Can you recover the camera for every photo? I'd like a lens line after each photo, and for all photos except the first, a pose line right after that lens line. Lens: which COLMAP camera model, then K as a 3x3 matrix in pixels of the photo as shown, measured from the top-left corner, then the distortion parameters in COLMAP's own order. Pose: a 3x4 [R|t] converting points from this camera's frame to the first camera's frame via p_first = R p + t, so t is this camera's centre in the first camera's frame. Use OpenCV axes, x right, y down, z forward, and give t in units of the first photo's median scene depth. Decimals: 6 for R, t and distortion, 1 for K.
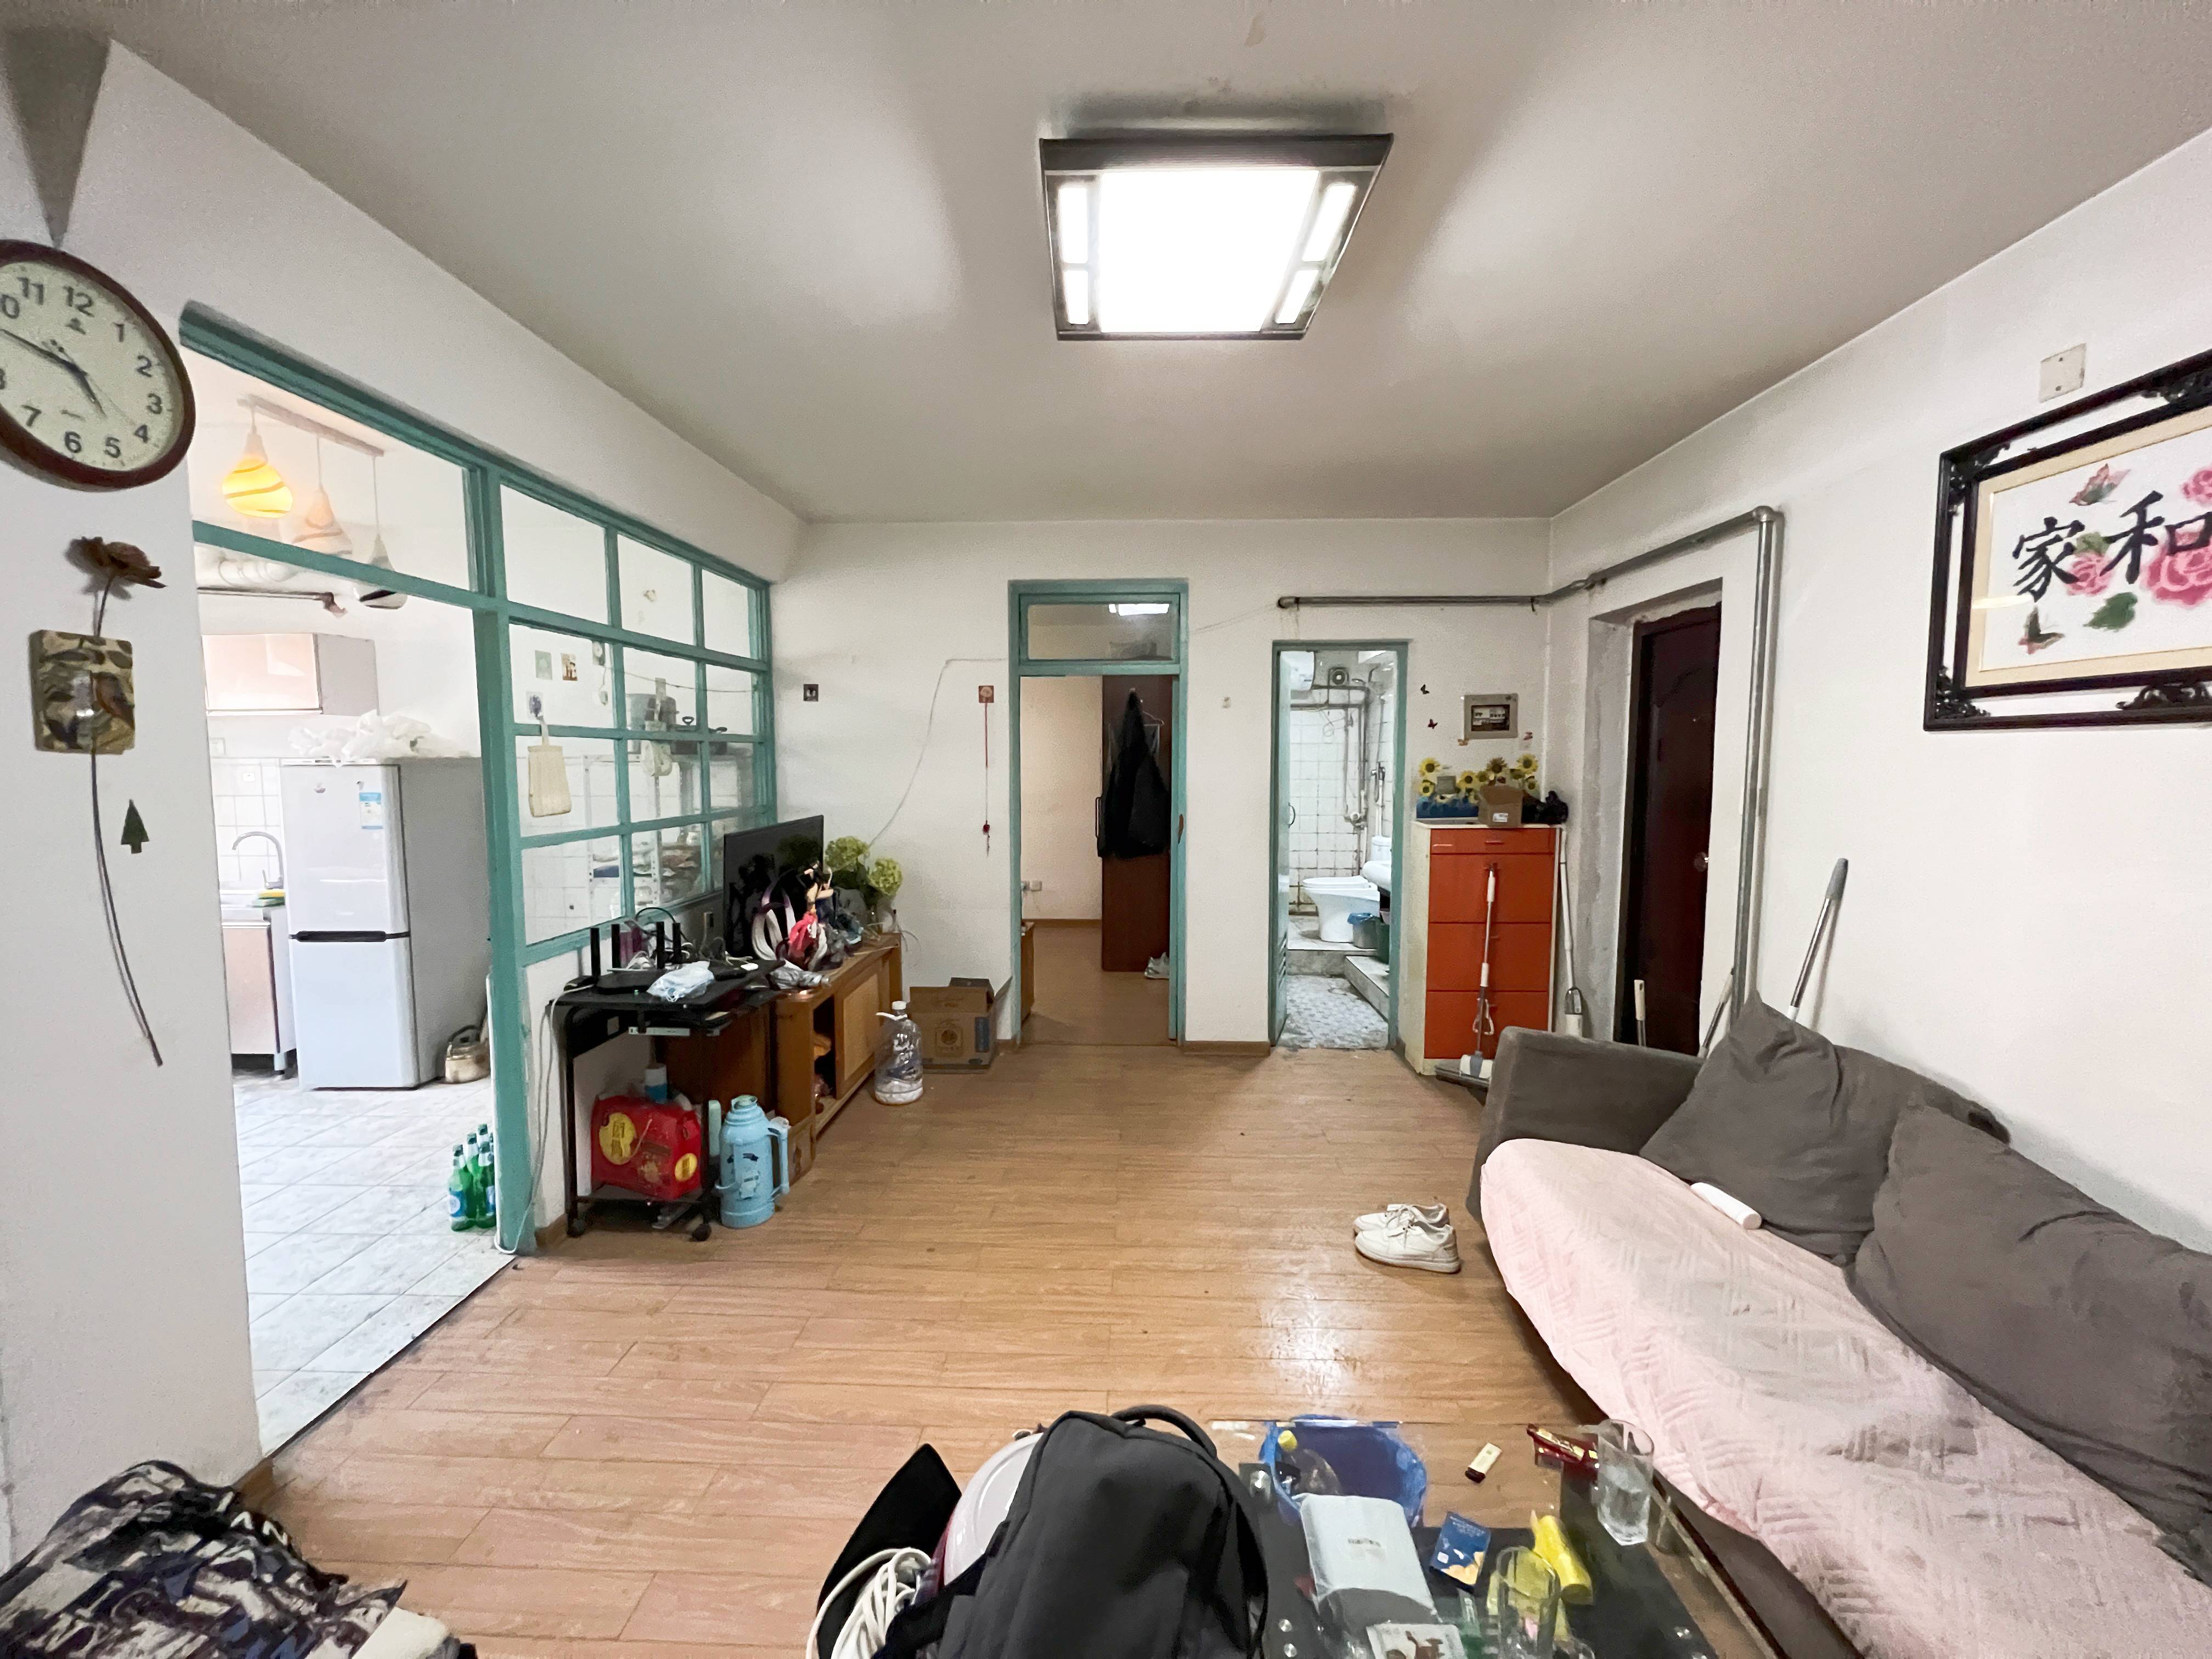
lens RADIAL K [[883.0, 0, 1106.5], [0, 883.0, 825.7], [0, 0, 1]] dist [0.000066, -0.000279]
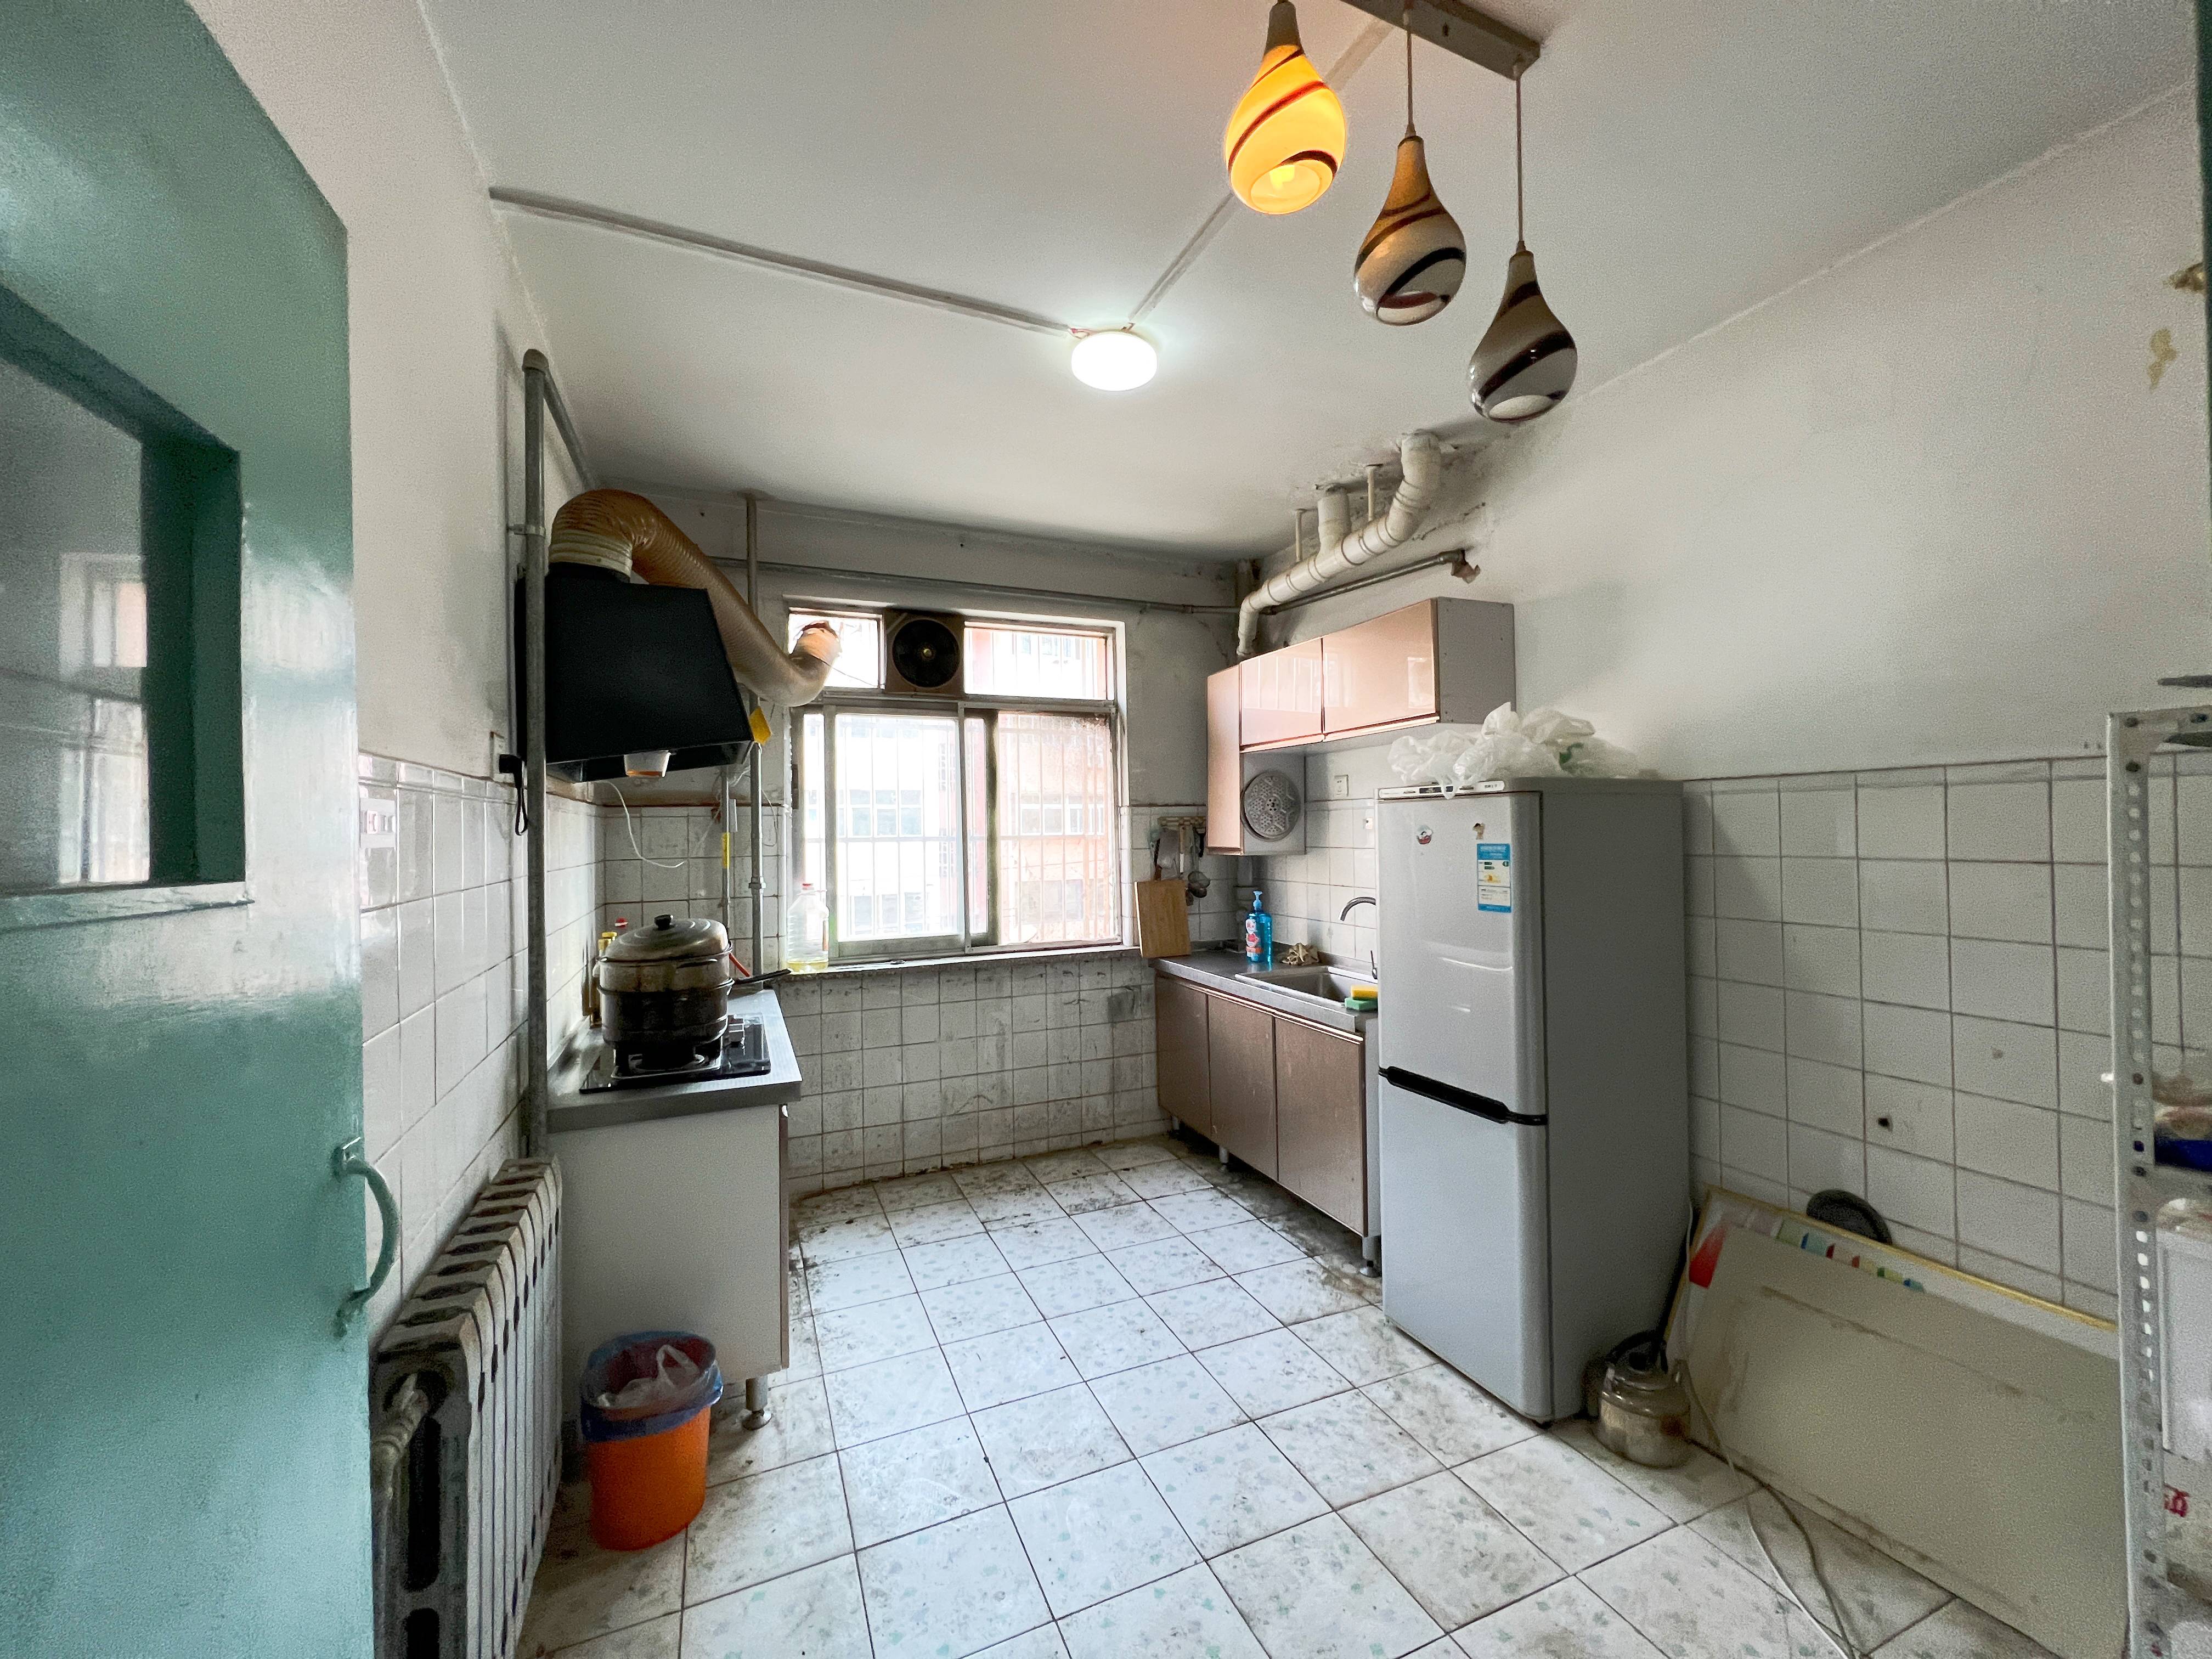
lens RADIAL K [[883.0, 0, 1111.3], [0, 883.0, 822.2], [0, 0, 1]] dist [0.000066, -0.000279]
pose [[0.430320, -0.009758, -0.902623, -0.428208], [-0.054849, 0.997811, -0.036936, -0.017368], [0.901008, 0.065402, 0.428843, 0.534456]]
